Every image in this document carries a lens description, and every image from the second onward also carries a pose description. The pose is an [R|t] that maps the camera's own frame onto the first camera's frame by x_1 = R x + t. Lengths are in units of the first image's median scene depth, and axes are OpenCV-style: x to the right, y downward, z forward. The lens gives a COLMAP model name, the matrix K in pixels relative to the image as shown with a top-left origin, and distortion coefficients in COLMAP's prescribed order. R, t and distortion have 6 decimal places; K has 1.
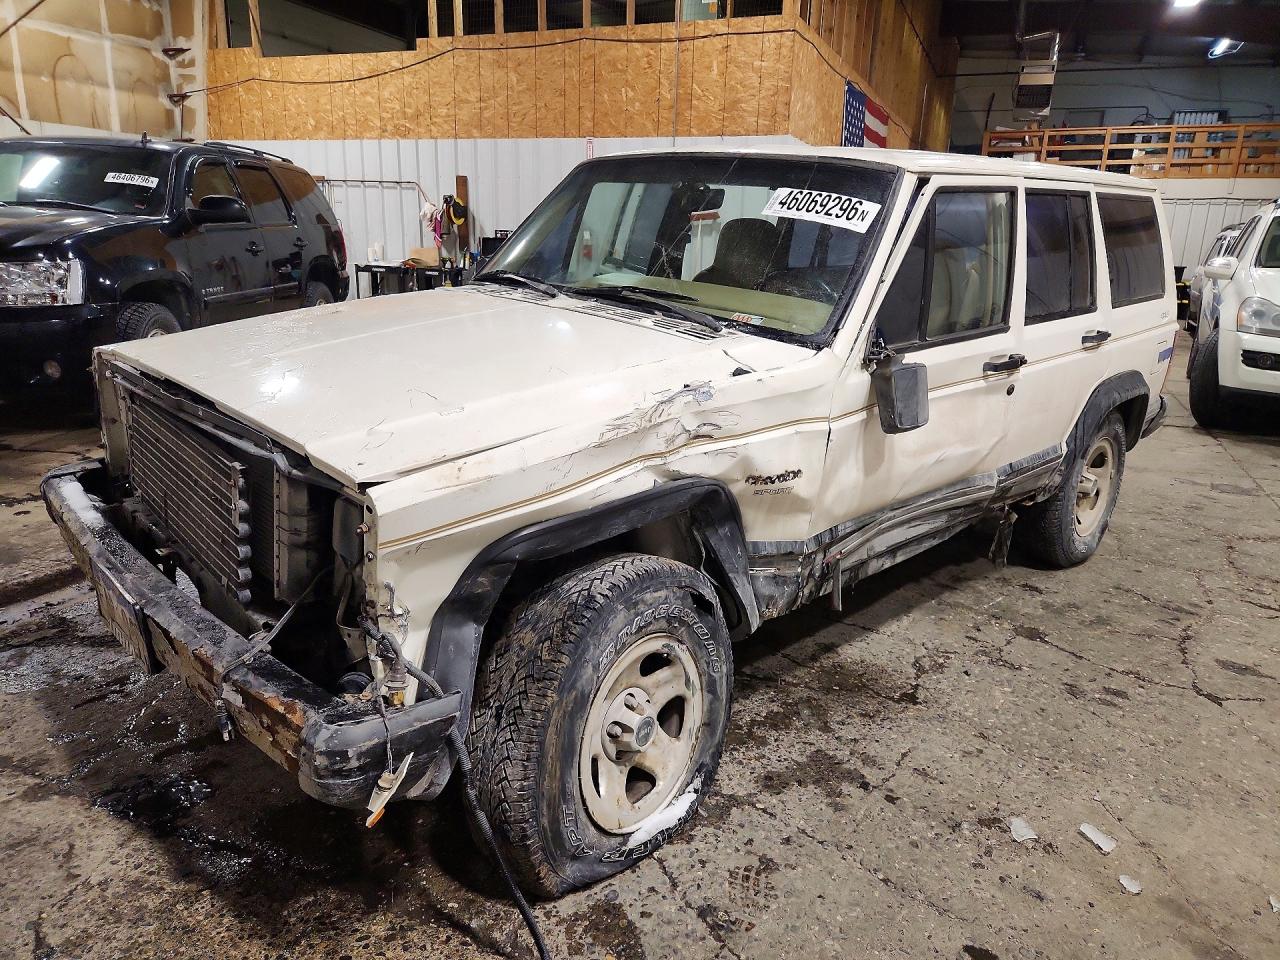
lens RADIAL K [[840.0, 0, 620.6], [0, 840.0, 479.0], [0, 0, 1]] dist [0.002790, 0.004253]
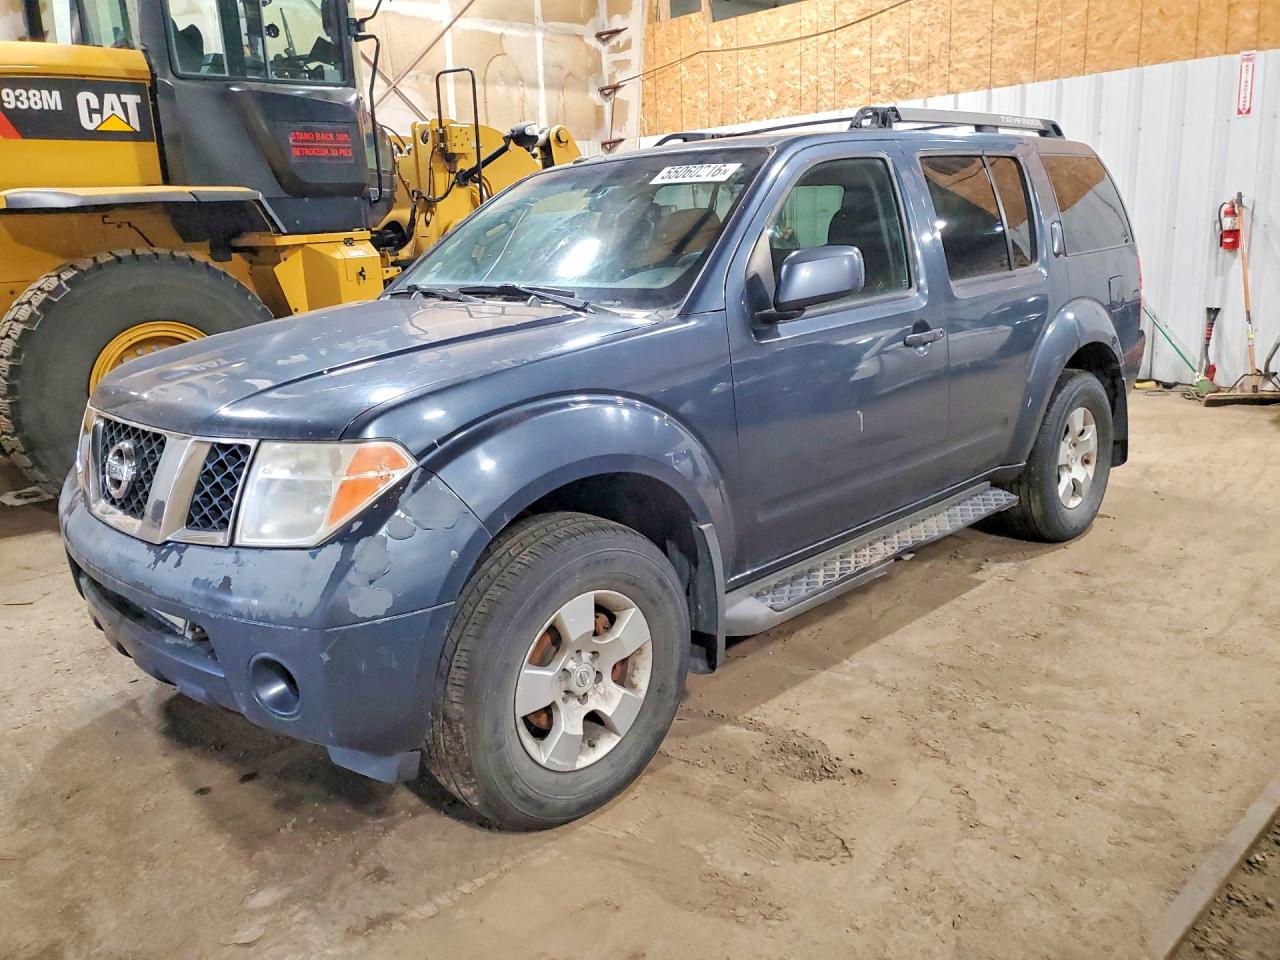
lens RADIAL K [[986.4, 0, 627.6], [0, 986.4, 476.6], [0, 0, 1]] dist [0.004431, 0.009716]
pose [[0.913996, 0.024369, -0.404990, -0.123898], [-0.038145, 0.998934, -0.025979, -0.058476], [0.403925, 0.039193, 0.913952, 0.159785]]
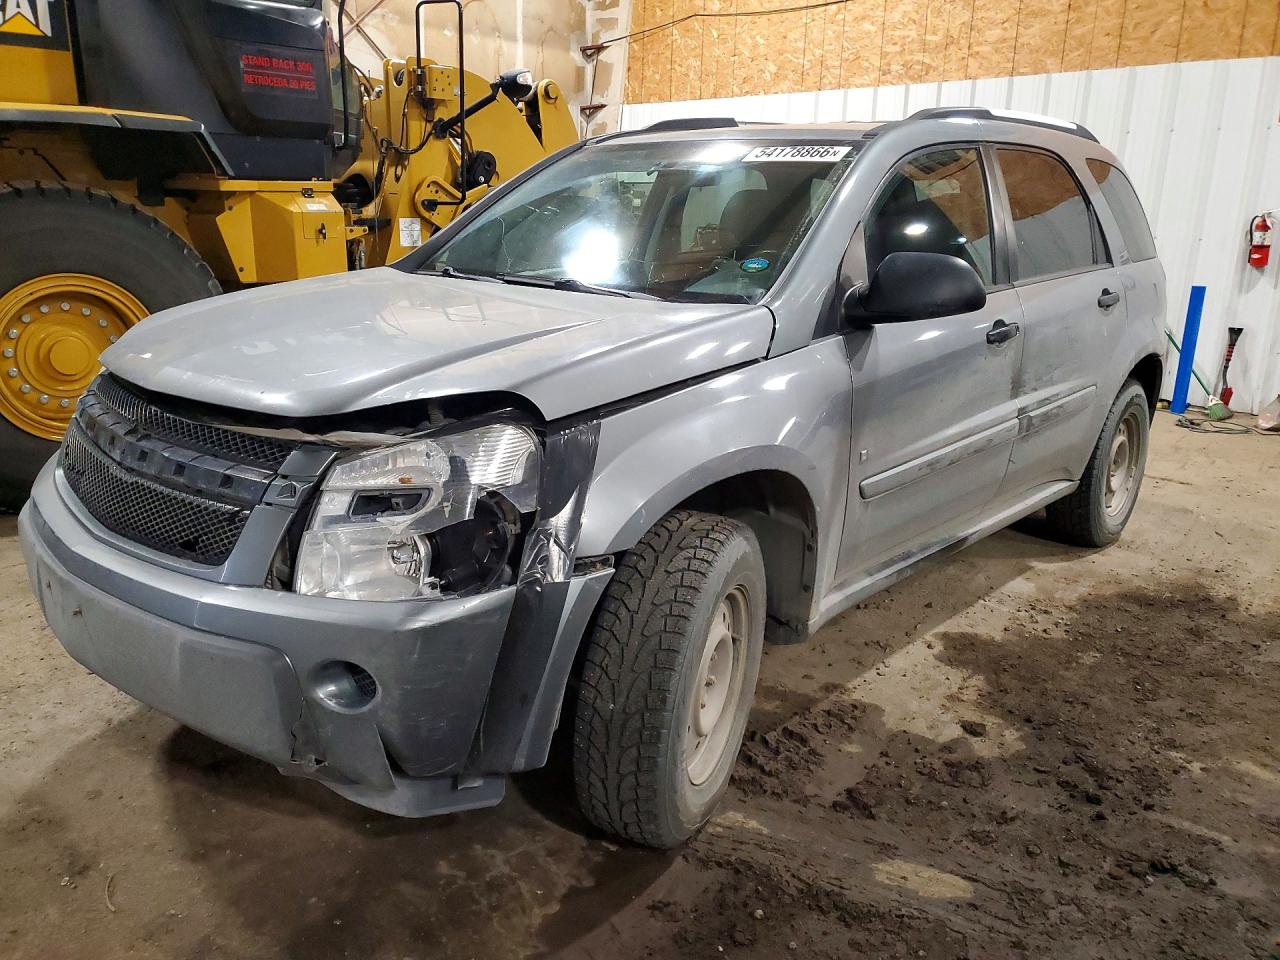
lens RADIAL K [[999.3, 0, 640.3], [0, 999.3, 496.7], [0, 0, 1]] dist [0.001375, 0.011723]
pose [[0.937094, 0.081660, -0.339391, -0.164824], [-0.085034, 0.996366, 0.004946, -0.068347], [0.338562, 0.024225, 0.940632, 0.199657]]
